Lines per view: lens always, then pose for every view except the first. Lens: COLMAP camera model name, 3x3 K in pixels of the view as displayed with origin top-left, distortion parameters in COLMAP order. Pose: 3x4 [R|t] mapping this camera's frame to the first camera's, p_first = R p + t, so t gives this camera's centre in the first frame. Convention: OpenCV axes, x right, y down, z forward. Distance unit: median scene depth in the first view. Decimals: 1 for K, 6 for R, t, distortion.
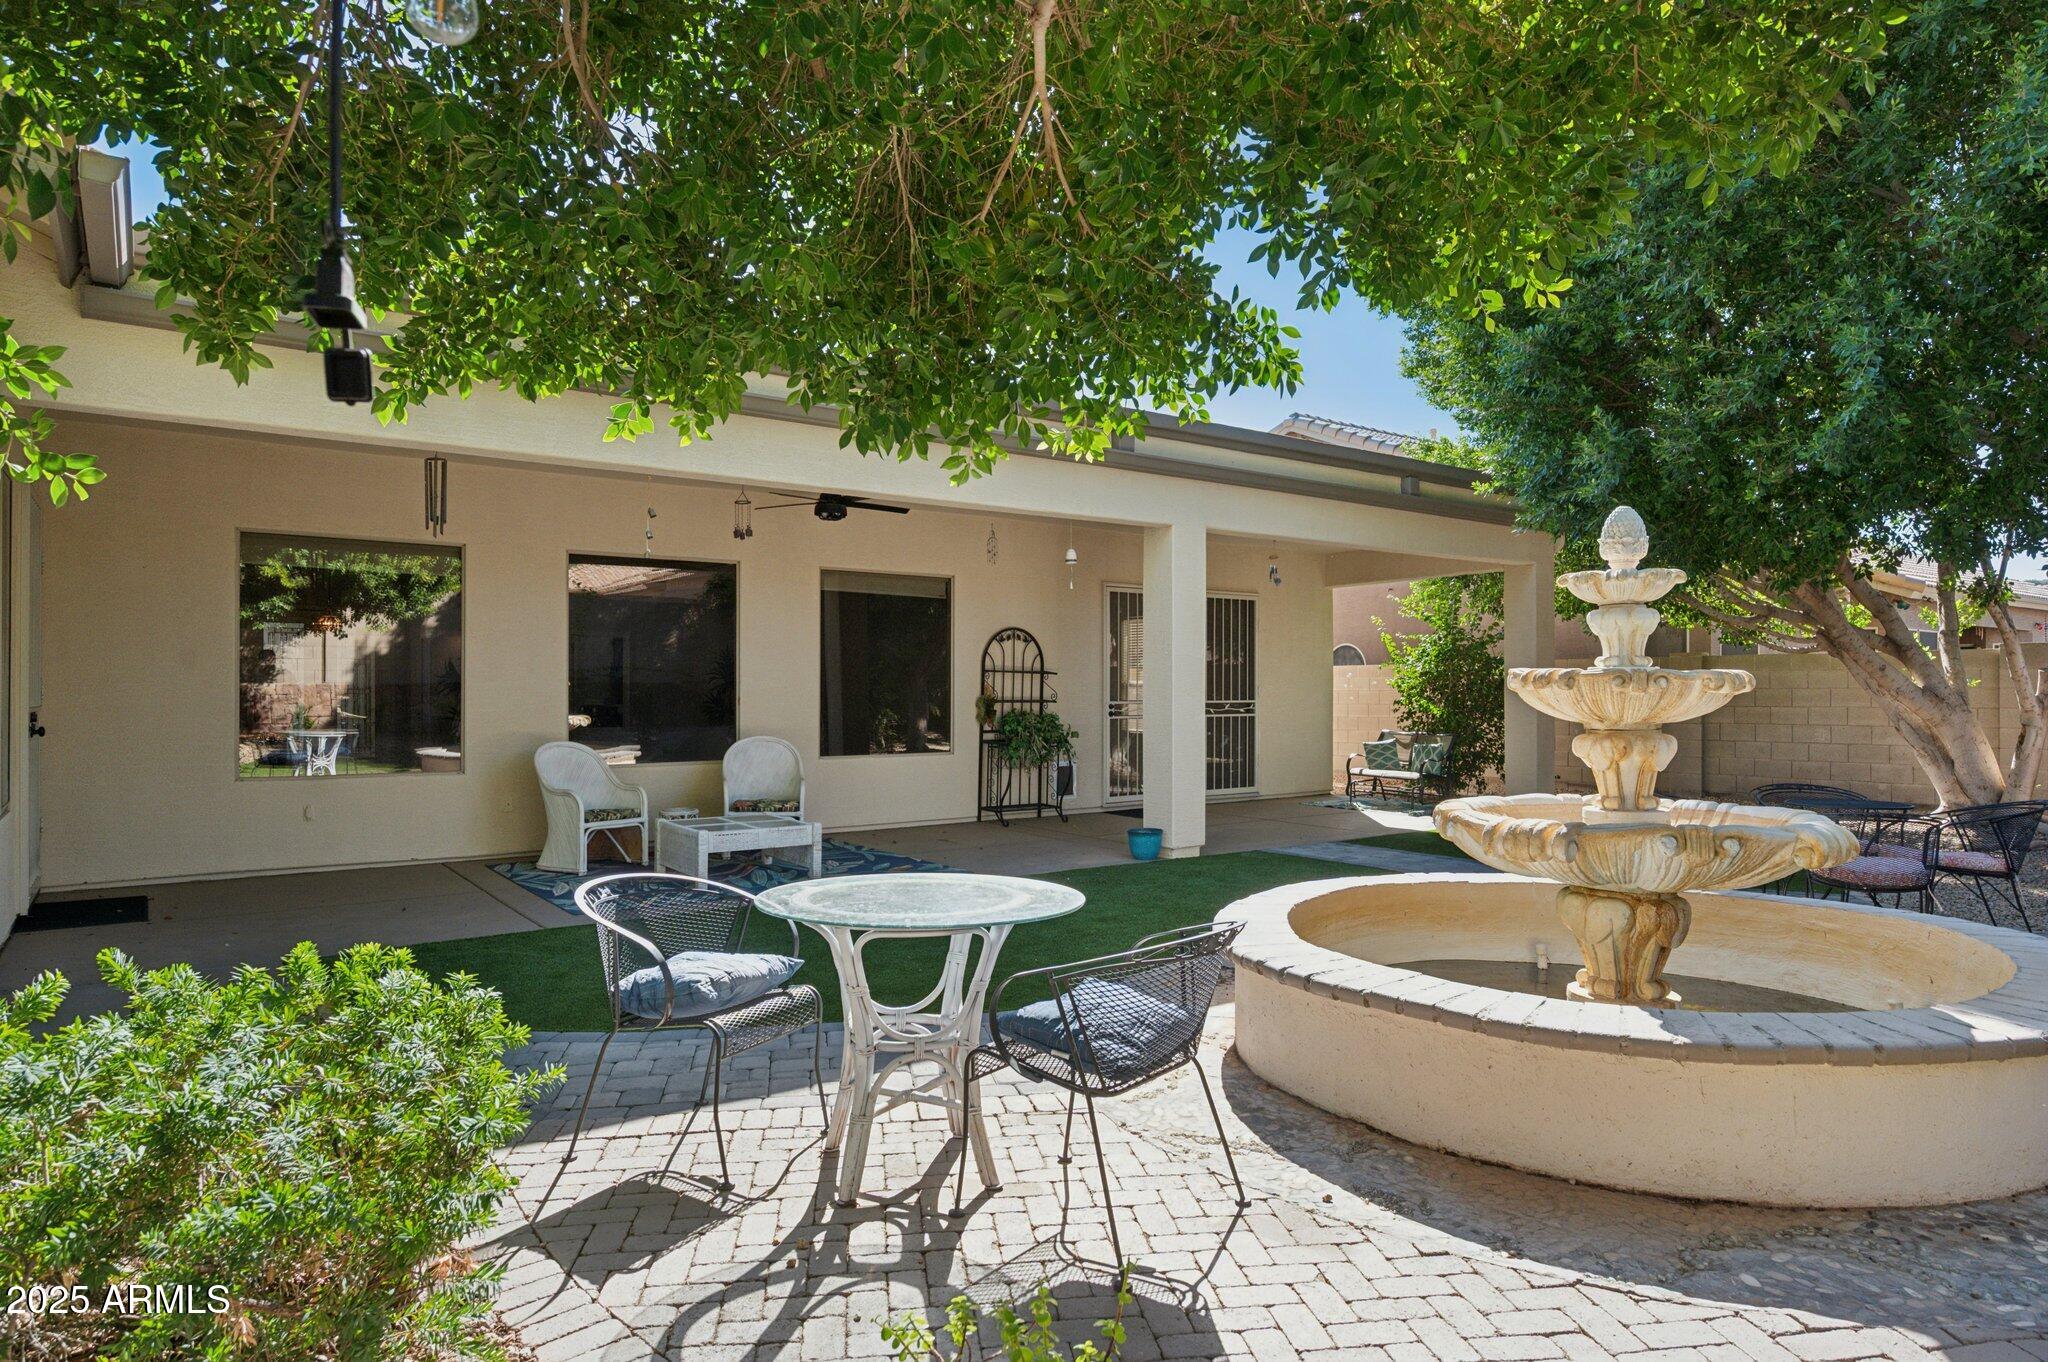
lens RADIAL K [[1203.0, 0, 1029.9], [0, 1203.0, 677.0], [0, 0, 1]] dist [-0.000857, 0.000644]
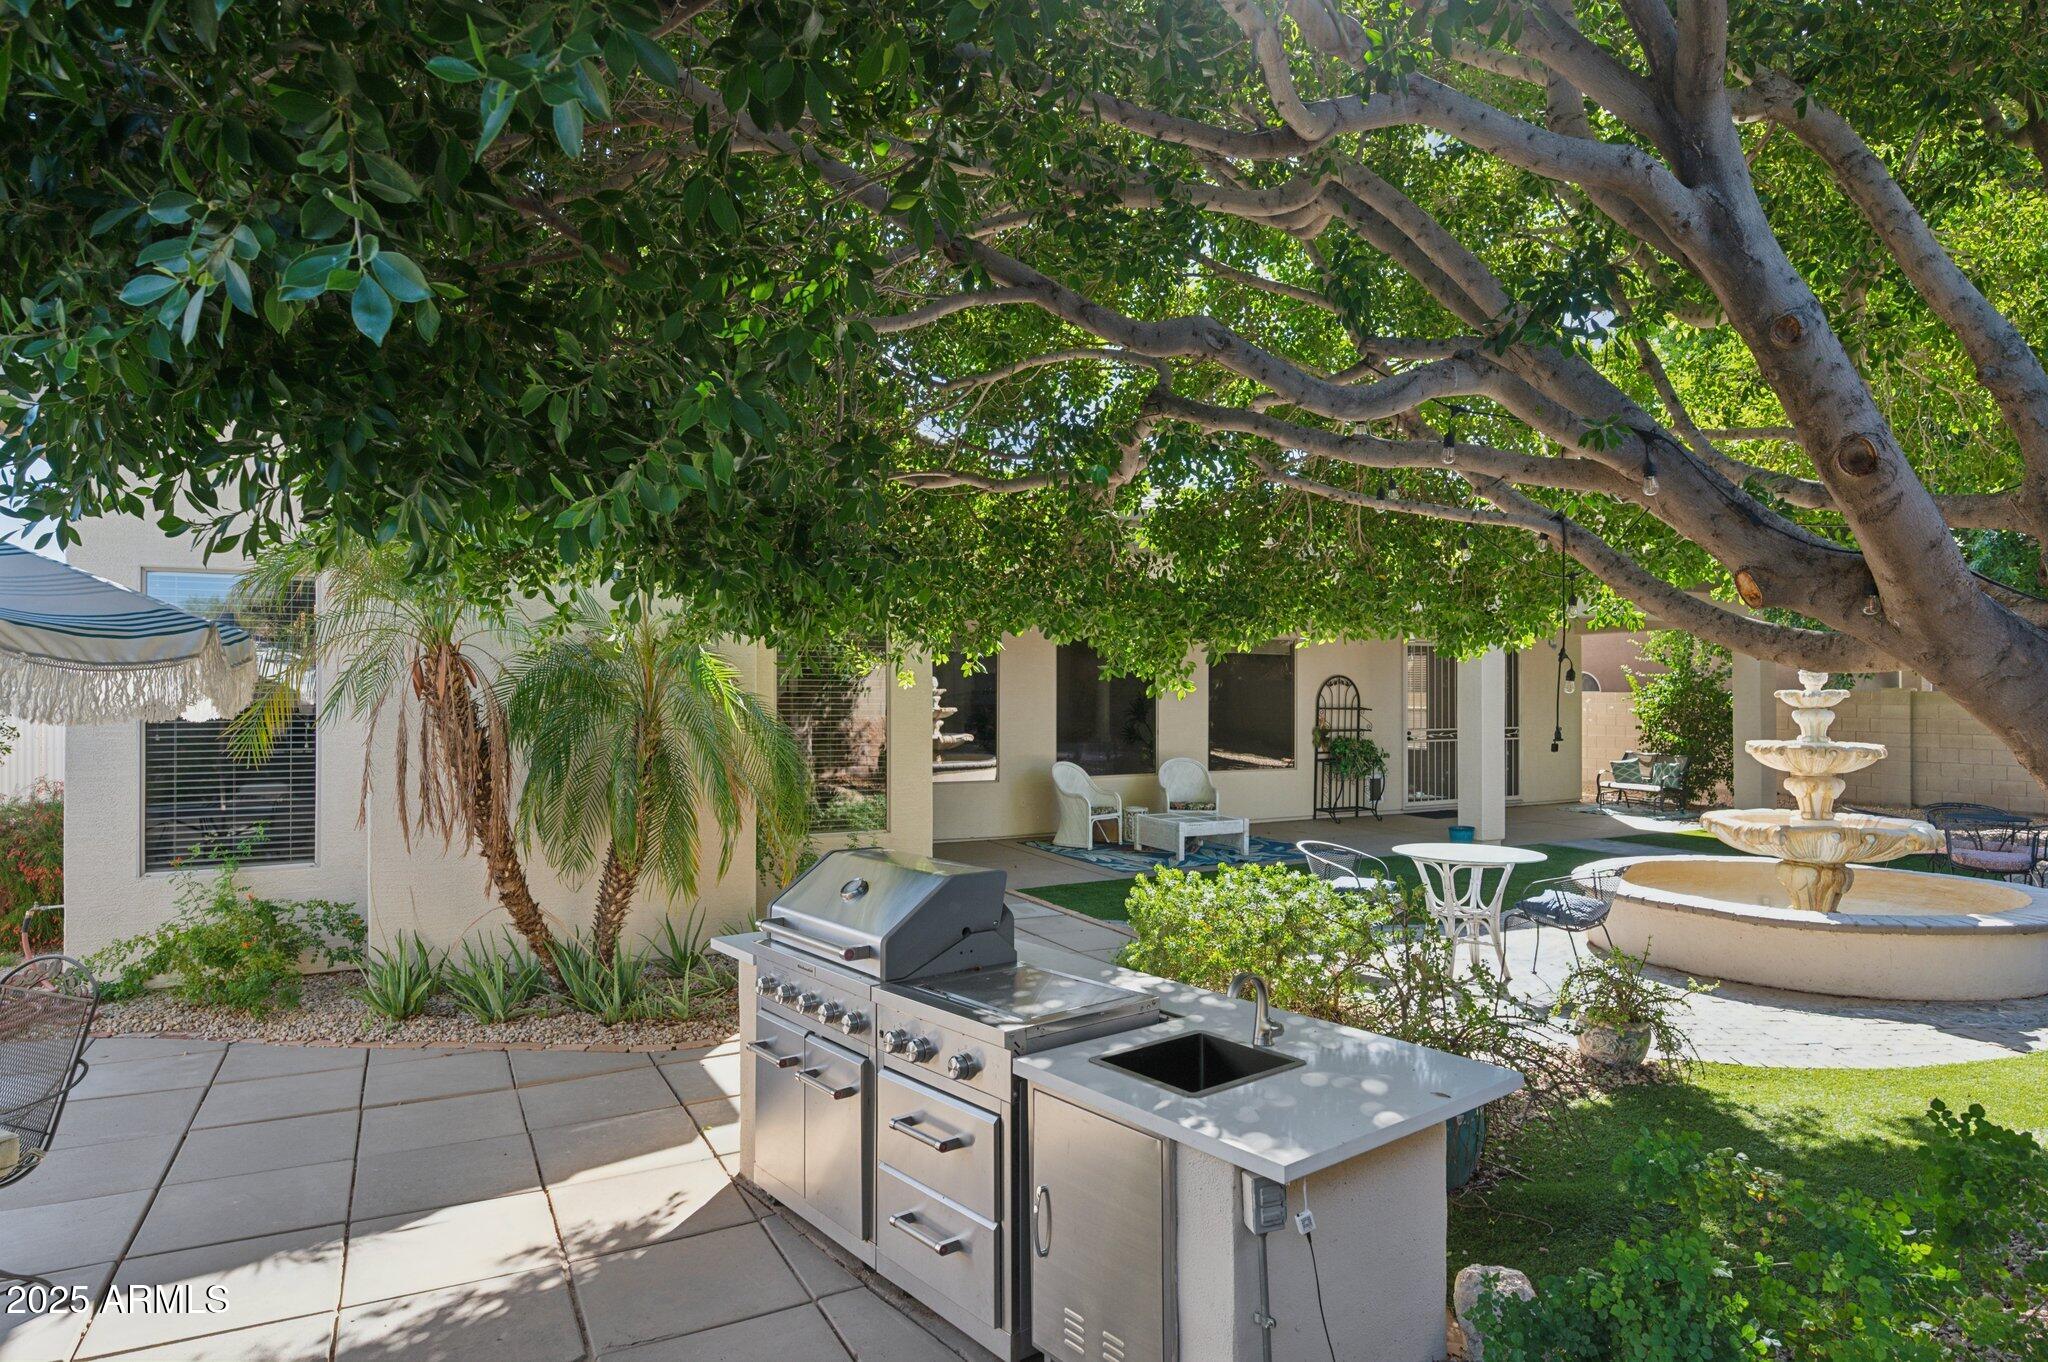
lens RADIAL K [[1180.8, 0, 1020.0], [0, 1180.8, 671.7], [0, 0, 1]] dist [-0.001864, -0.002980]
pose [[0.987136, -0.002294, -0.159865, -0.197638], [0.001713, 0.999991, -0.003771, -0.052385], [0.159873, 0.003449, 0.987132, -0.462069]]
